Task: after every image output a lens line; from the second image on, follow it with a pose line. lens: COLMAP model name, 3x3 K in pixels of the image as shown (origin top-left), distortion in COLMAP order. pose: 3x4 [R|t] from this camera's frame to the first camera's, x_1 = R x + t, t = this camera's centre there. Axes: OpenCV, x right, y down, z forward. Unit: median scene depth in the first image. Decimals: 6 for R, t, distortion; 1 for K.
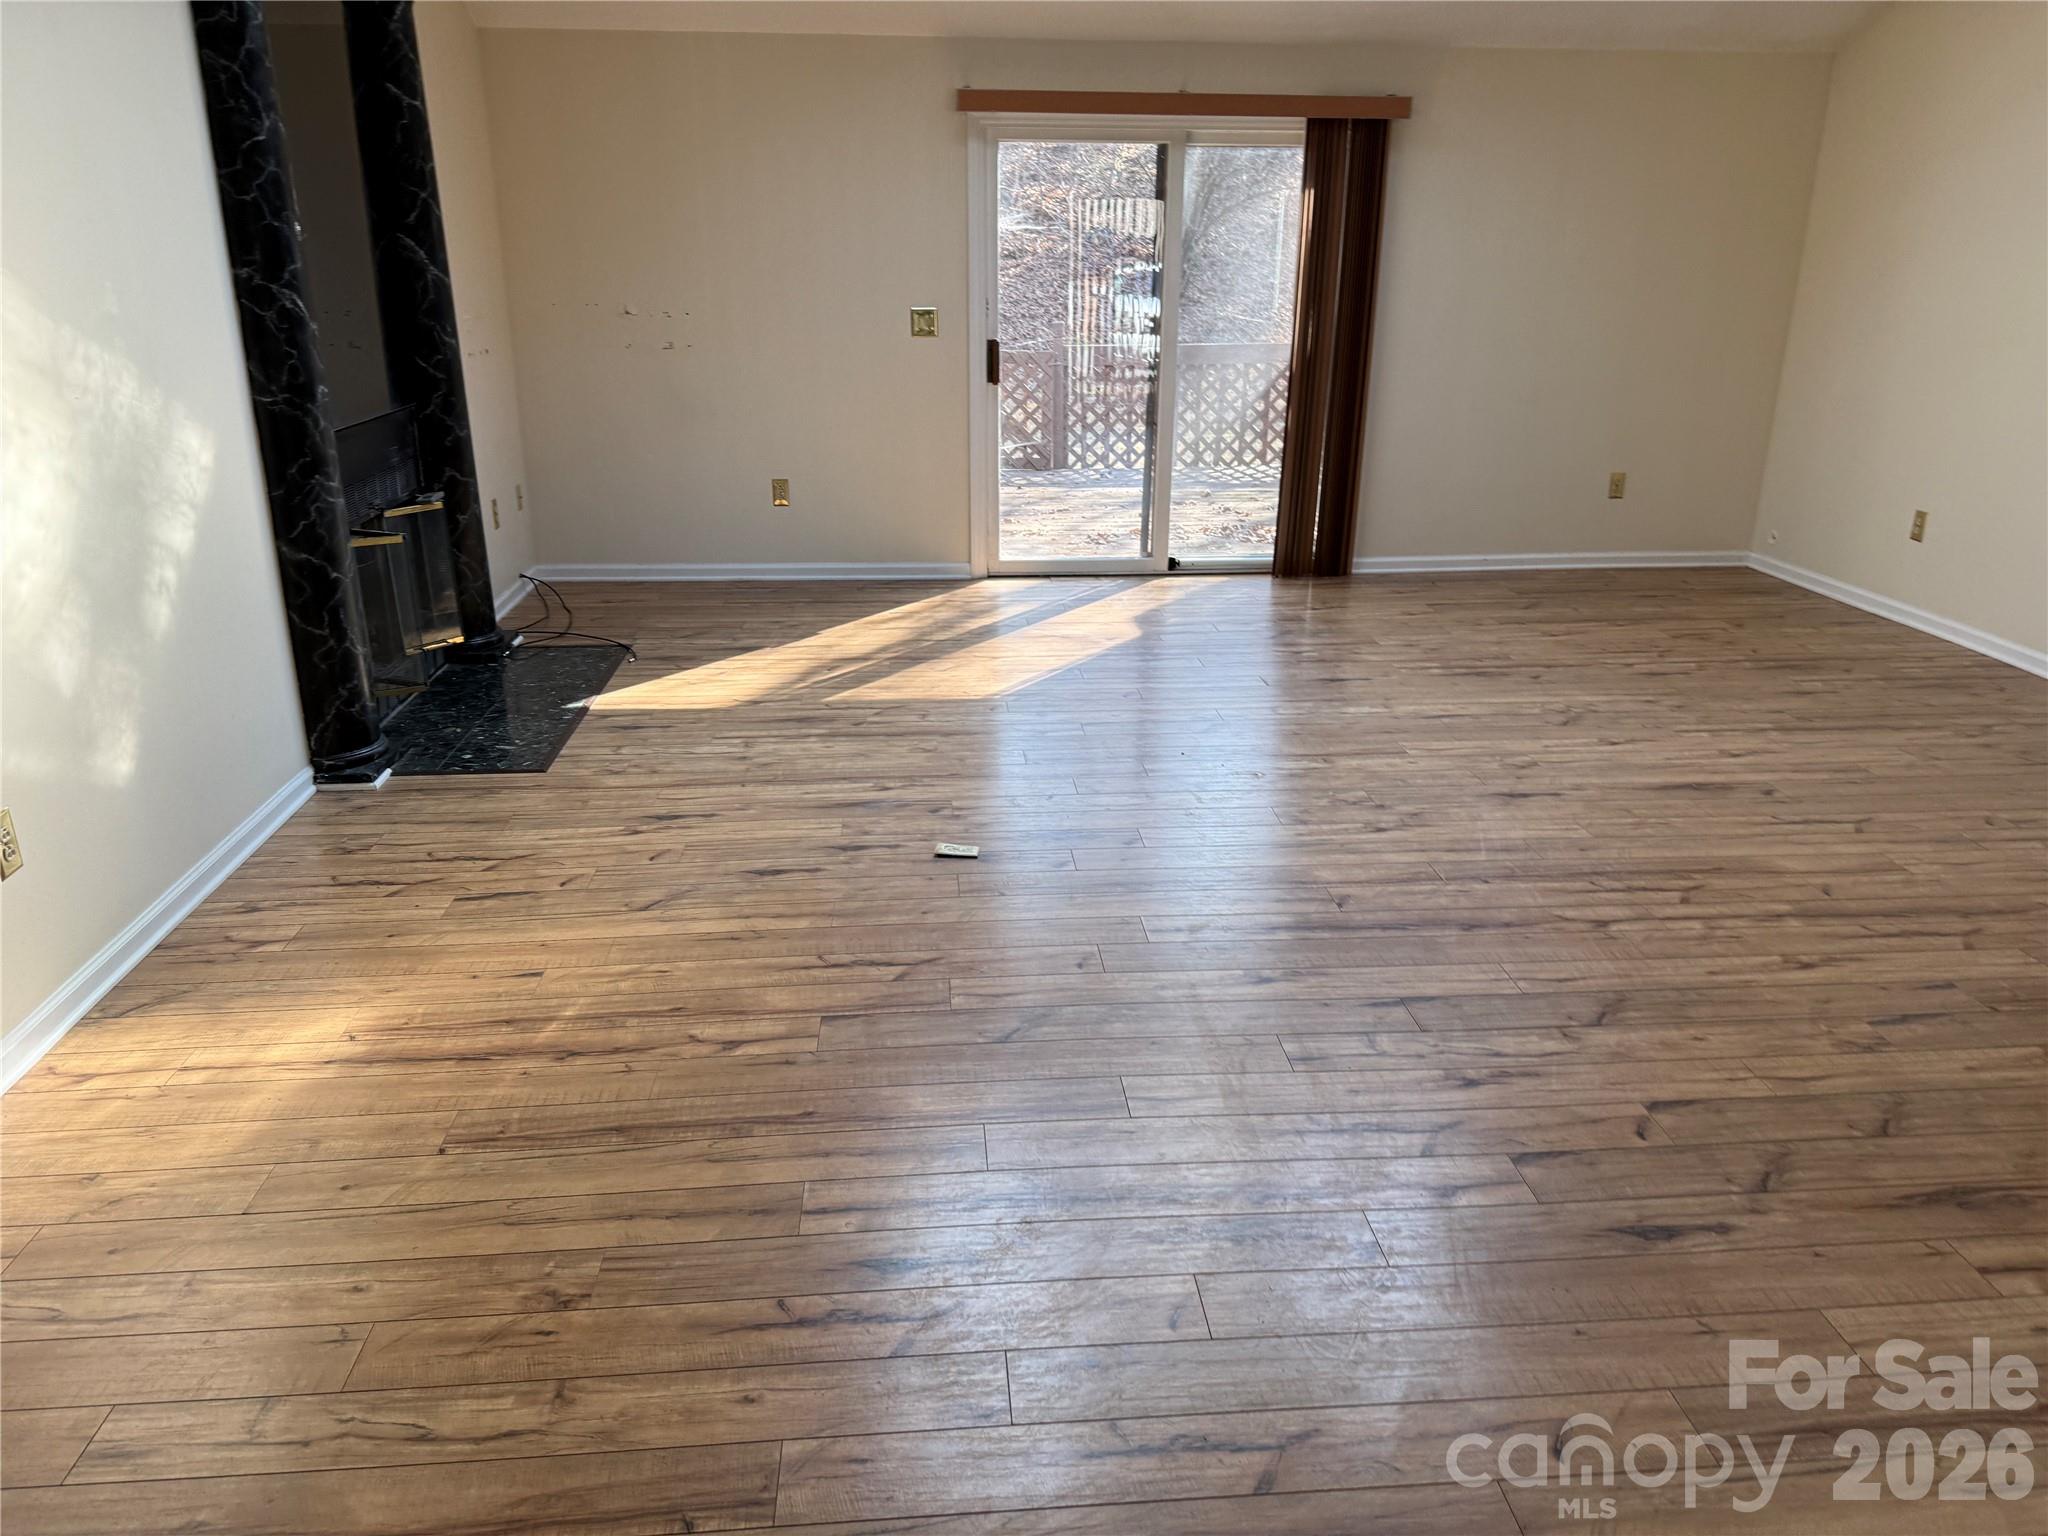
lens RADIAL K [[1425.5, 0, 1024.0], [0, 1425.5, 768.0], [0, 0, 1]] dist [0.127054, -0.195830]
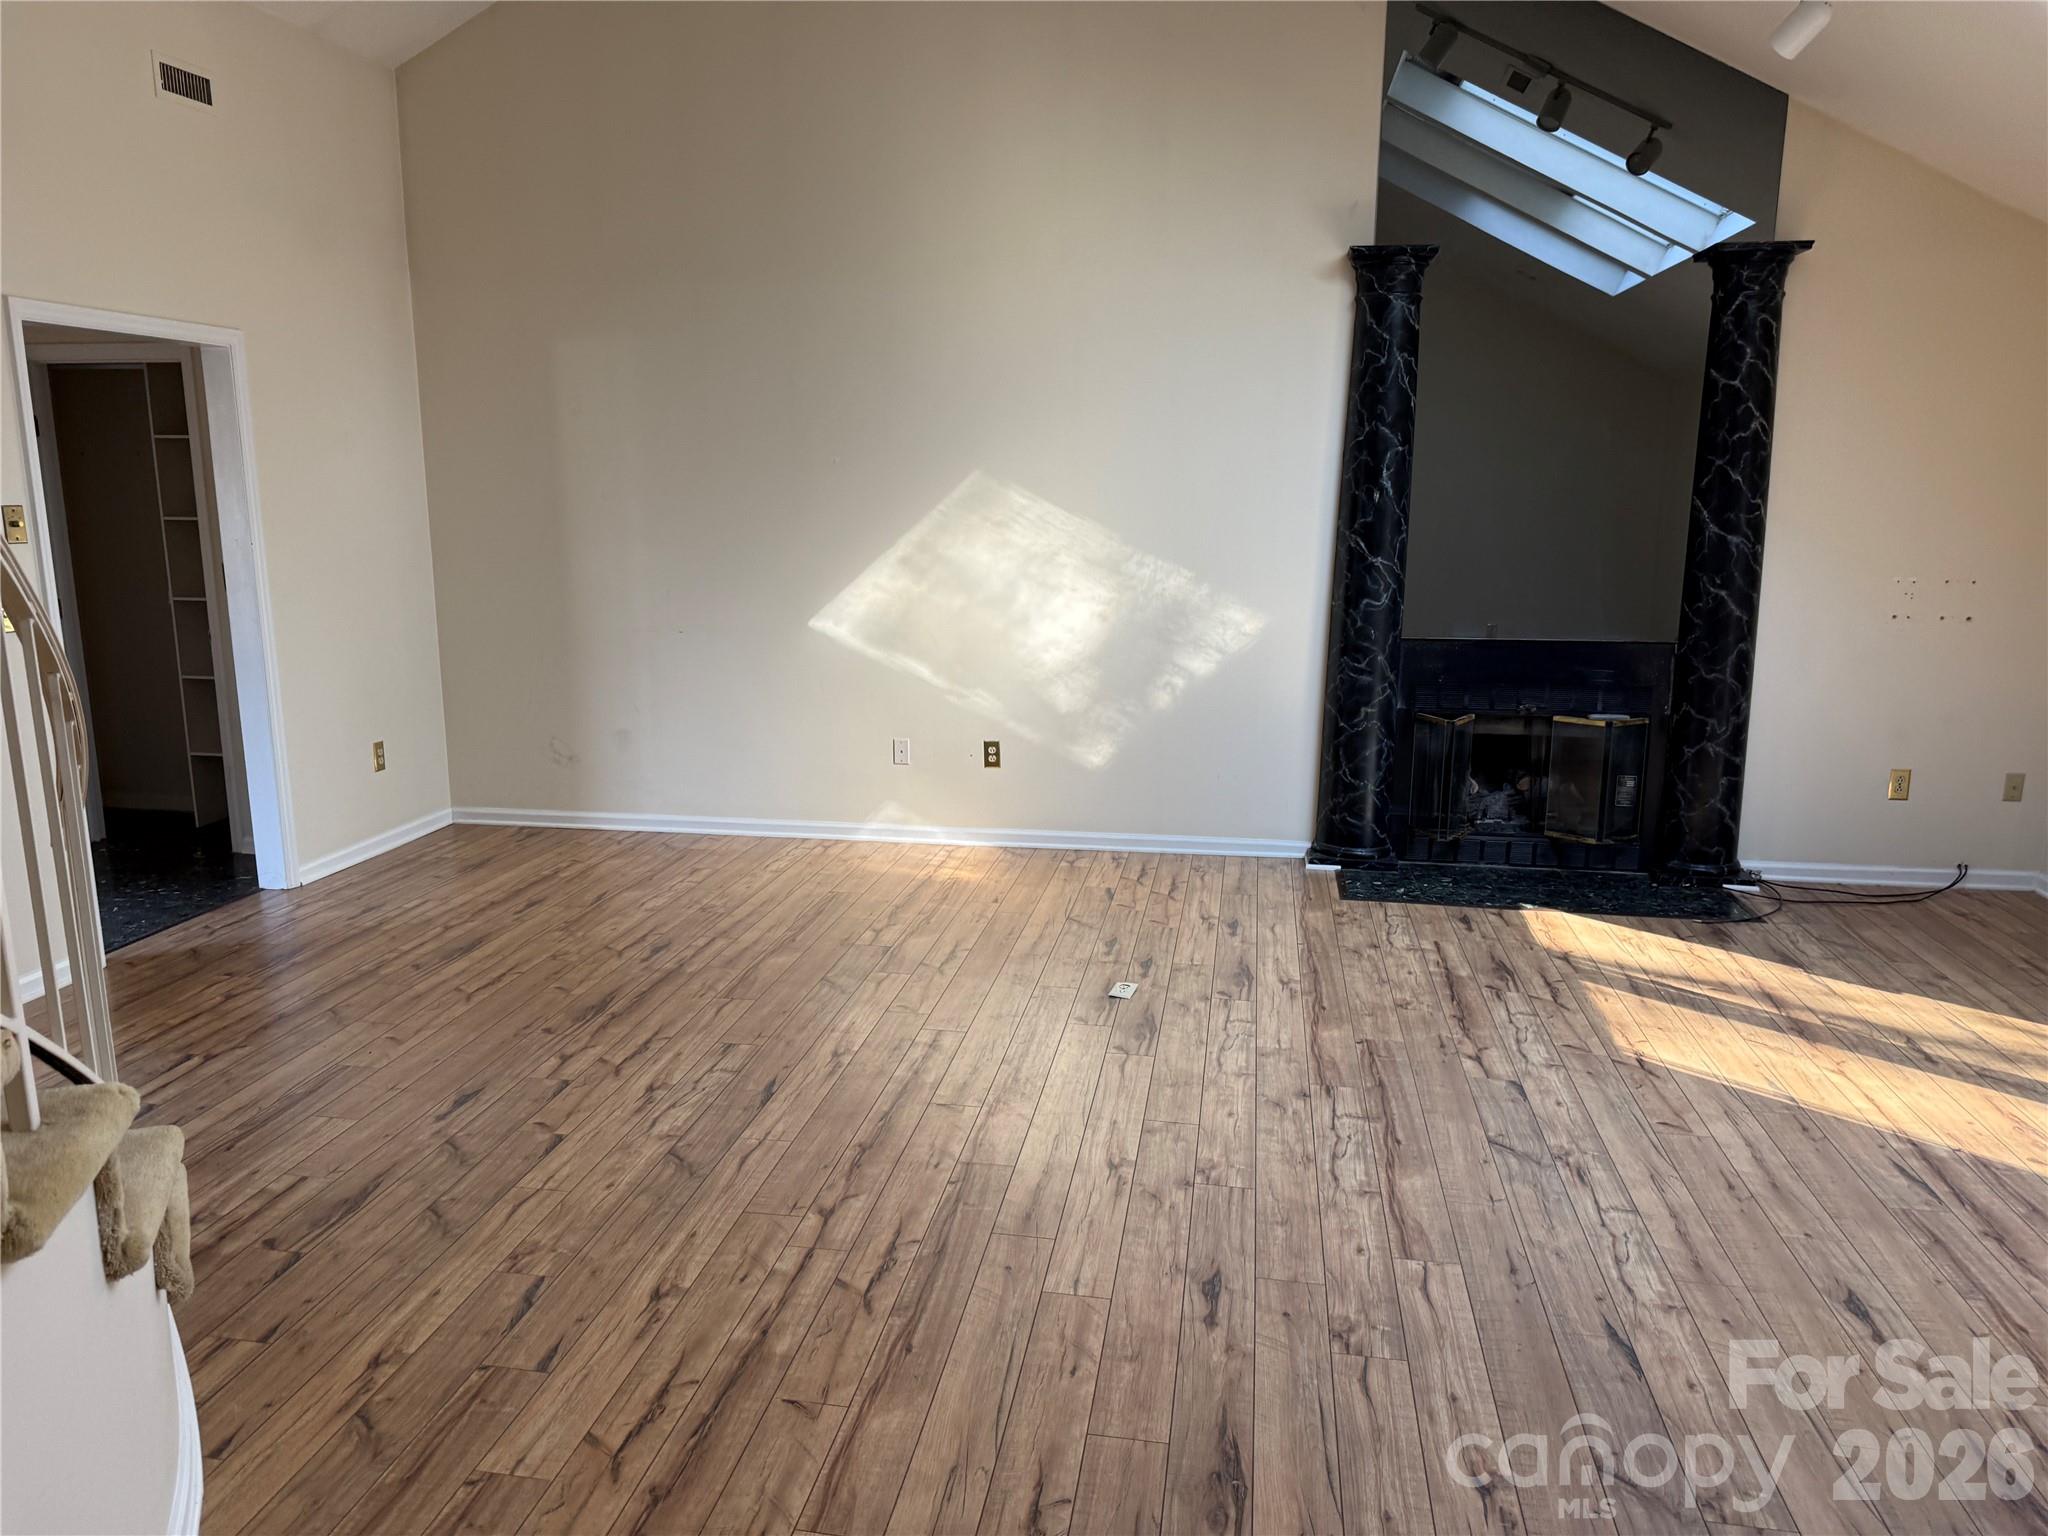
lens RADIAL K [[1436.8, 0, 1024.0], [0, 1436.8, 768.0], [0, 0, 1]] dist [0.137477, -0.239701]
pose [[-0.245178, 0.181050, -0.952422, 0.947804], [-0.330419, 0.907983, 0.257661, -0.343366], [0.911433, 0.377872, -0.162795, 0.909470]]
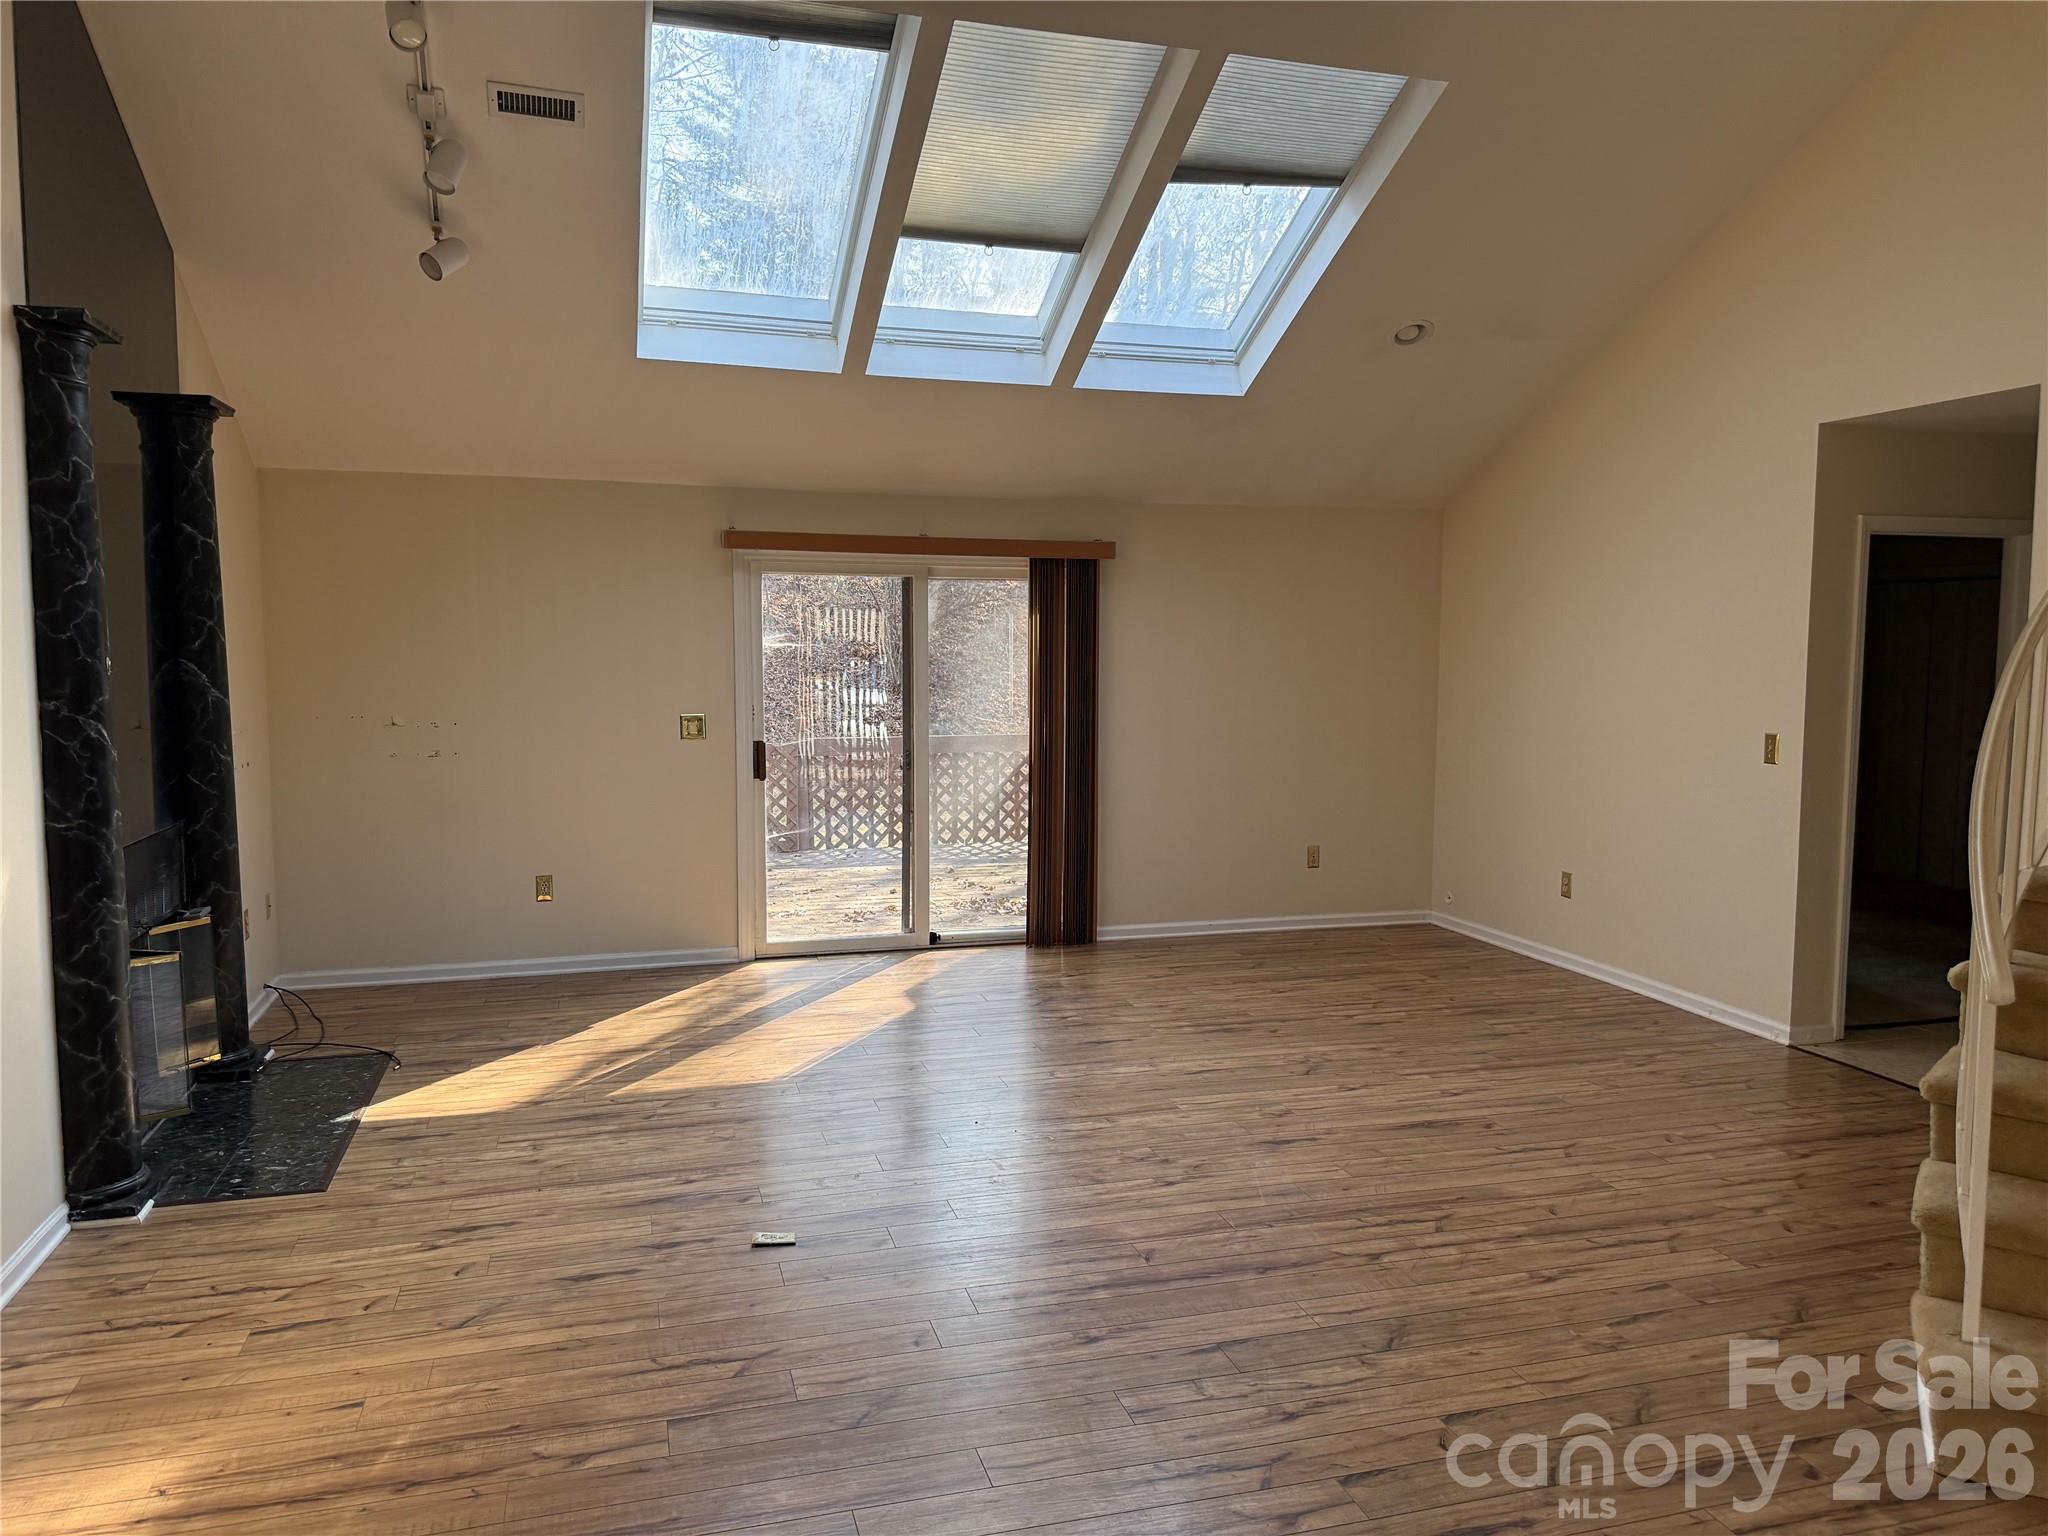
lens RADIAL K [[1436.8, 0, 1024.0], [0, 1436.8, 768.0], [0, 0, 1]] dist [0.137477, -0.239701]
pose [[0.980134, -0.019624, 0.197363, -0.061508], [0.068828, 0.966907, -0.245669, 0.001582], [-0.186011, 0.254373, 0.949049, -0.084403]]
